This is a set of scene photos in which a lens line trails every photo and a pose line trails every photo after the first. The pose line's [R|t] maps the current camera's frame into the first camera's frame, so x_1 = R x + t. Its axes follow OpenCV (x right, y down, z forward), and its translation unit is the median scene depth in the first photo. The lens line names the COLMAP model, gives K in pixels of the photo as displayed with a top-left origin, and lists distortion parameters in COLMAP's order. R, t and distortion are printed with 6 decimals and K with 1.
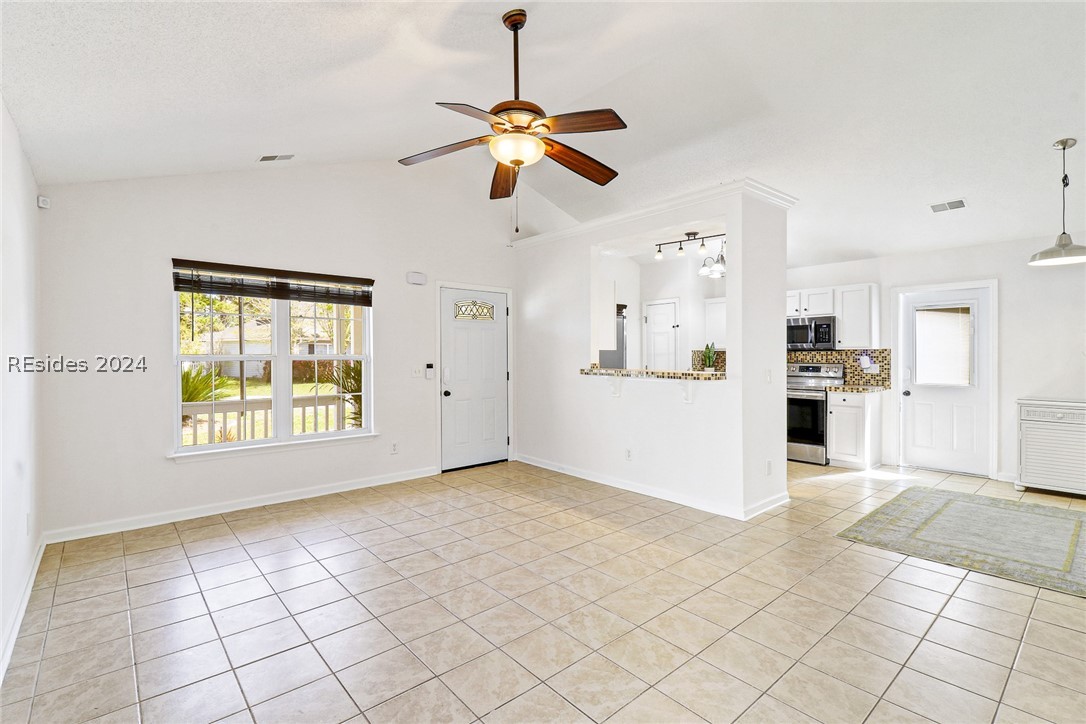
lens RADIAL K [[496.3, 0, 543.3], [0, 496.3, 358.8], [0, 0, 1]] dist [0.021665, -0.013876]
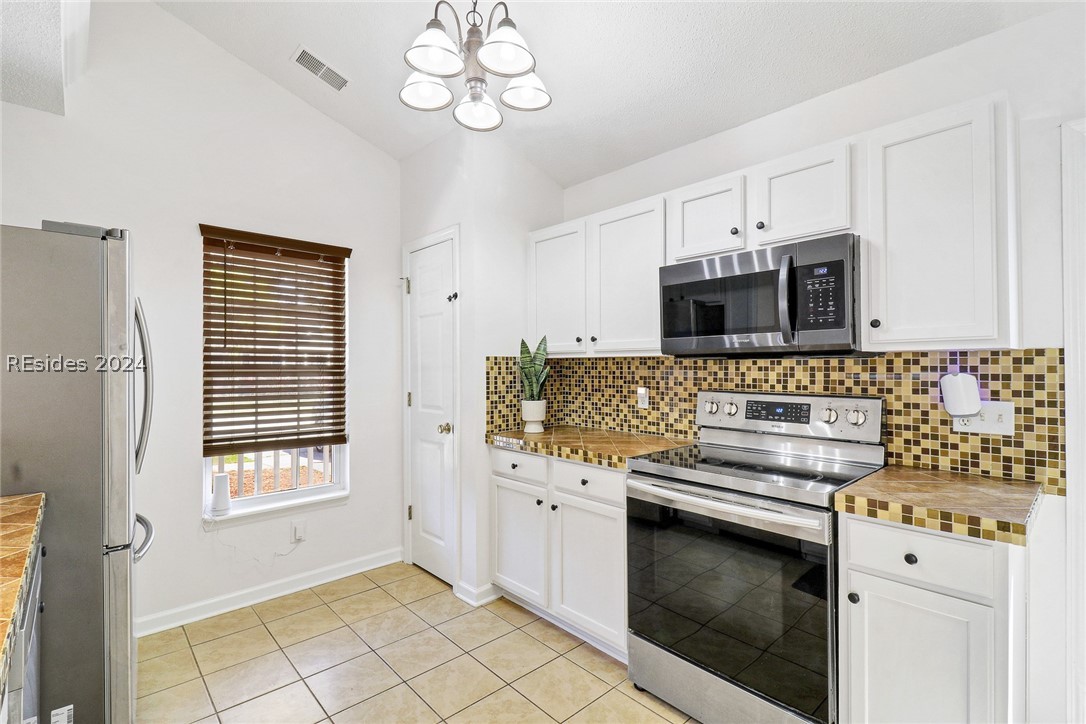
lens RADIAL K [[503.7, 0, 541.9], [0, 503.7, 360.3], [0, 0, 1]] dist [0.023870, -0.015364]
pose [[0.999415, 0.000047, 0.034213, 0.400791], [0.000556, 0.999845, -0.017615, -0.008442], [-0.034208, 0.017623, 0.999259, 0.730750]]
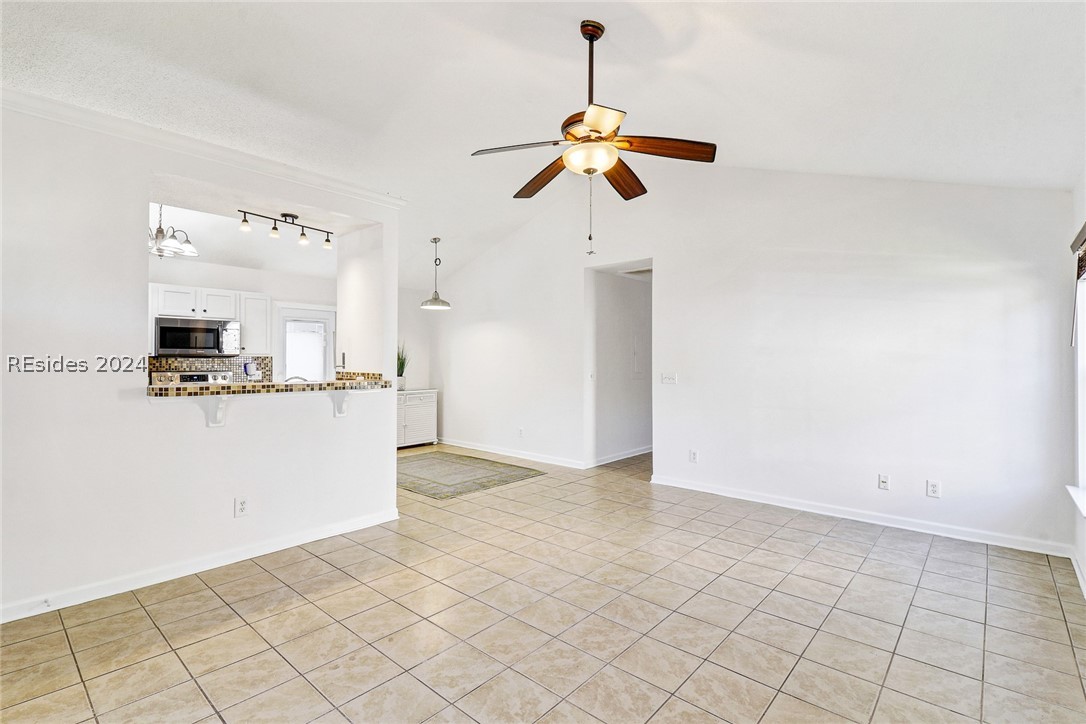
lens RADIAL K [[503.7, 0, 541.9], [0, 503.7, 360.3], [0, 0, 1]] dist [0.023870, -0.015364]
pose [[-0.128676, 0.002765, 0.991683, -0.472778], [0.006623, 0.999976, -0.001928, -0.005386], [-0.991665, 0.006320, -0.128691, 0.556559]]
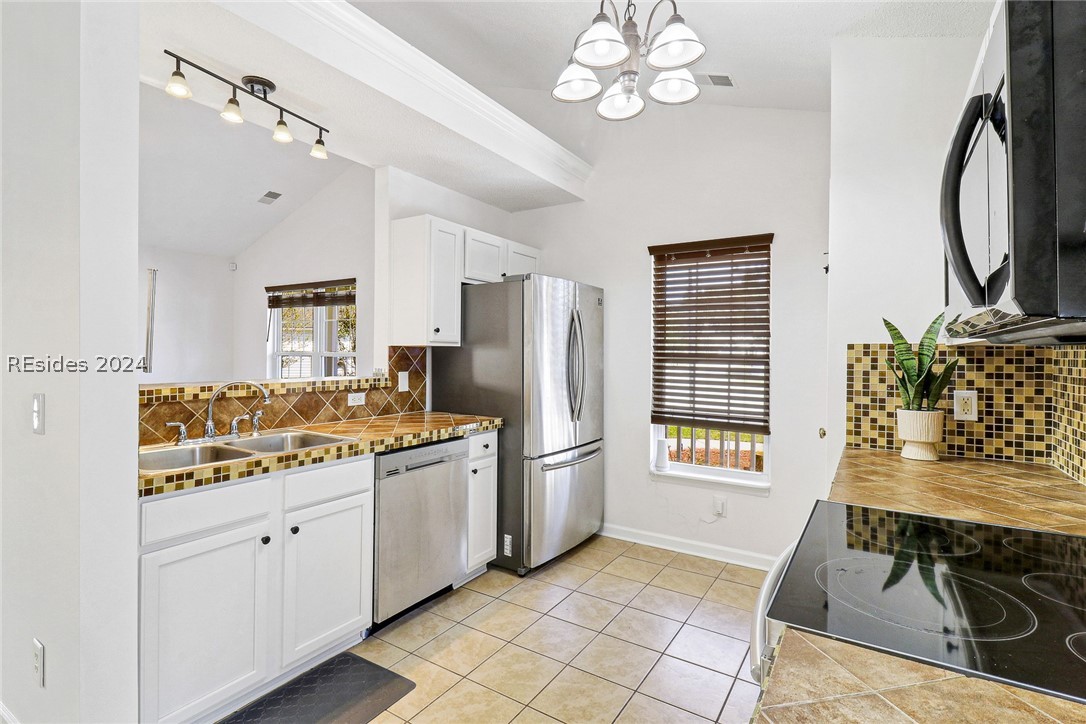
lens RADIAL K [[522.1, 0, 542.3], [0, 522.1, 354.0], [0, 0, 1]] dist [0.024878, -0.017474]
pose [[0.285216, 0.006283, -0.958443, 0.665885], [-0.015613, 0.999876, 0.001909, -0.010815], [0.958336, 0.014419, 0.285279, 0.896564]]
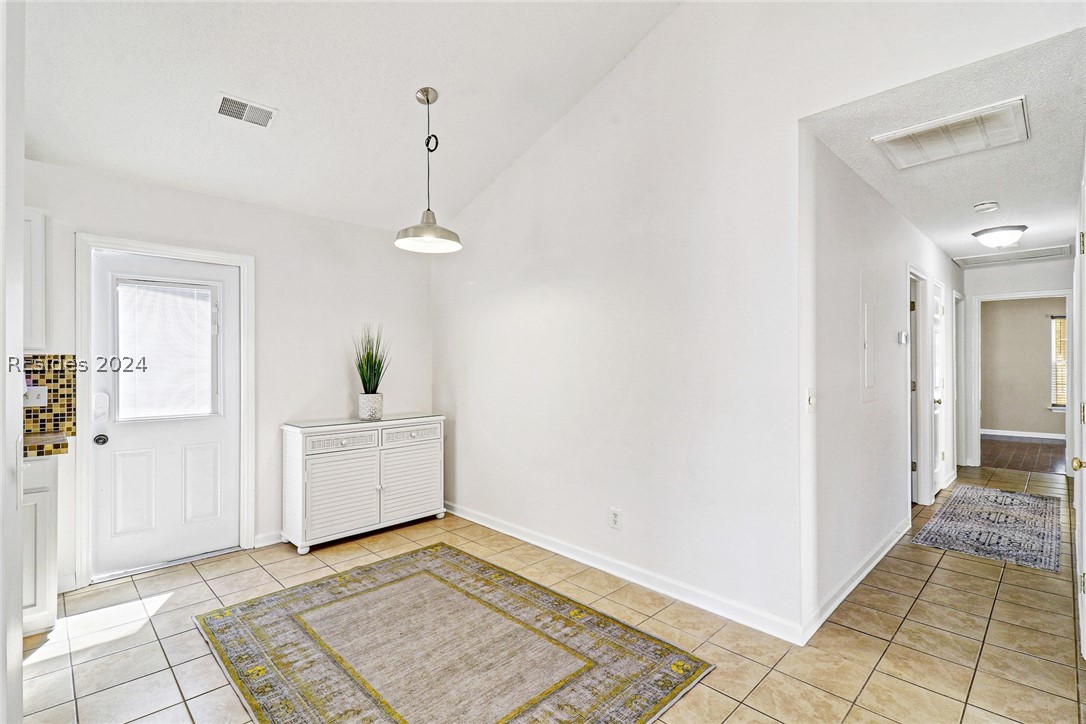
lens RADIAL K [[503.7, 0, 541.9], [0, 503.7, 360.3], [0, 0, 1]] dist [0.023870, -0.015364]
pose [[-0.066955, 0.008347, 0.997721, 0.157870], [0.010877, 0.999912, -0.007635, -0.005664], [-0.997697, 0.010341, -0.067040, 0.567535]]
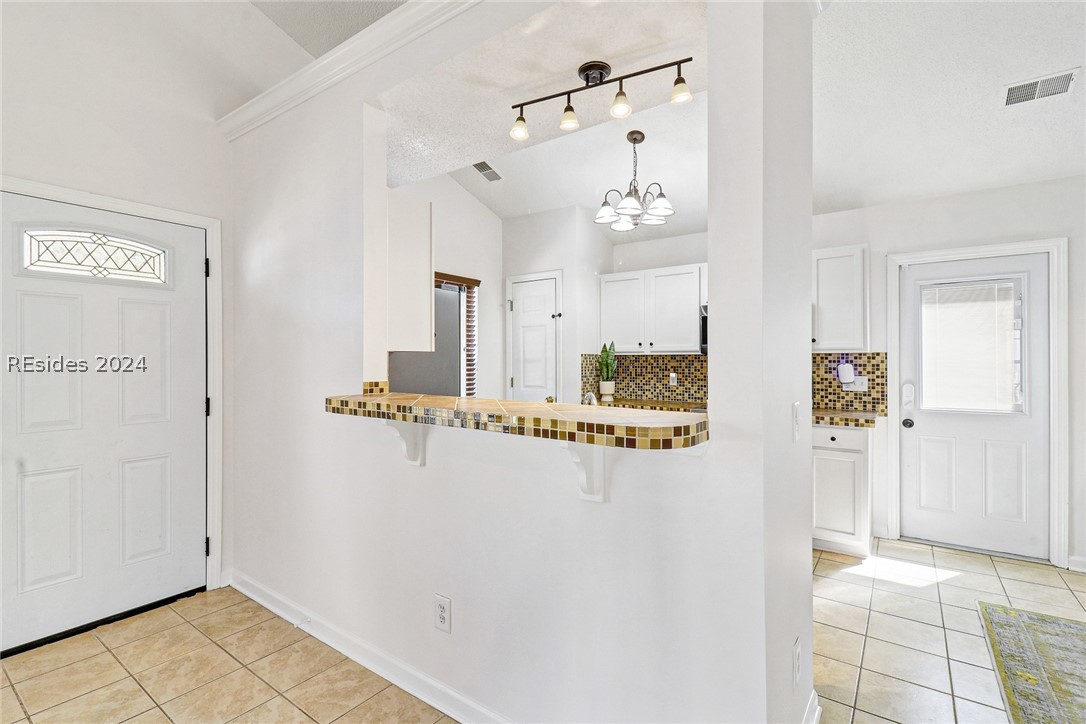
lens RADIAL K [[496.3, 0, 543.3], [0, 496.3, 358.8], [0, 0, 1]] dist [0.021665, -0.013876]
pose [[0.972470, 0.002518, 0.233014, 0.128648], [-0.000200, 0.999950, -0.009970, -0.005553], [-0.233027, 0.009649, 0.972422, 0.487737]]
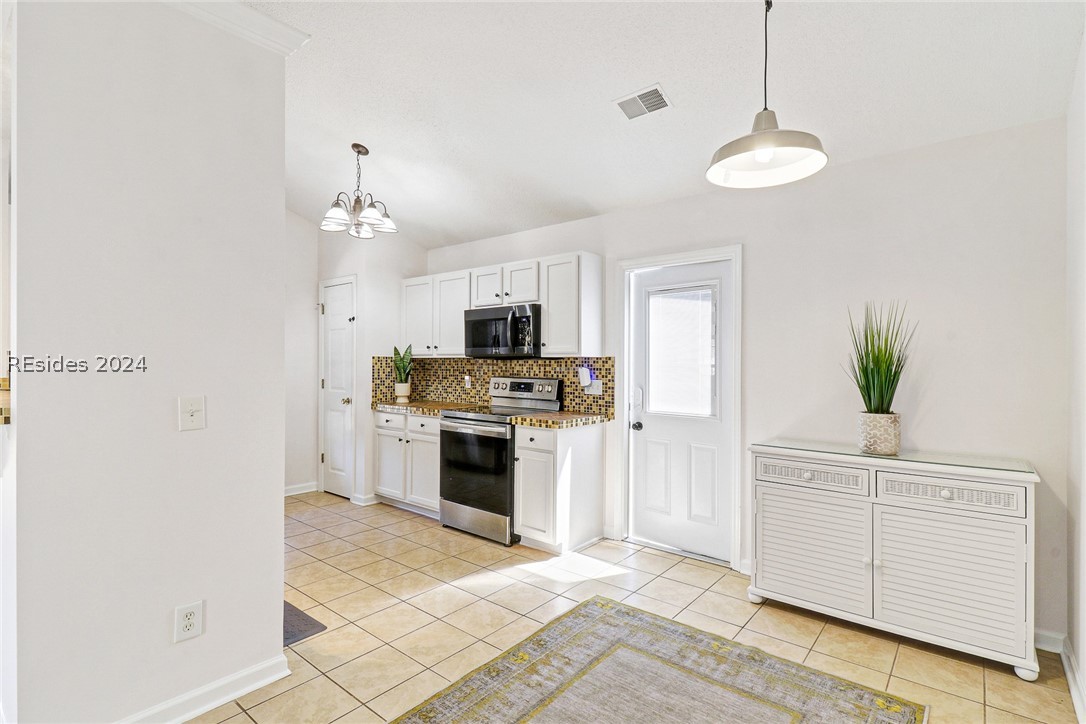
lens RADIAL K [[522.1, 0, 543.0], [0, 522.1, 362.0], [0, 0, 1]] dist [0.028087, -0.015634]
pose [[0.984604, 0.010573, 0.174478, 0.485080], [-0.008680, 0.999895, -0.011608, -0.004648], [-0.174582, 0.009915, 0.984593, 0.354957]]
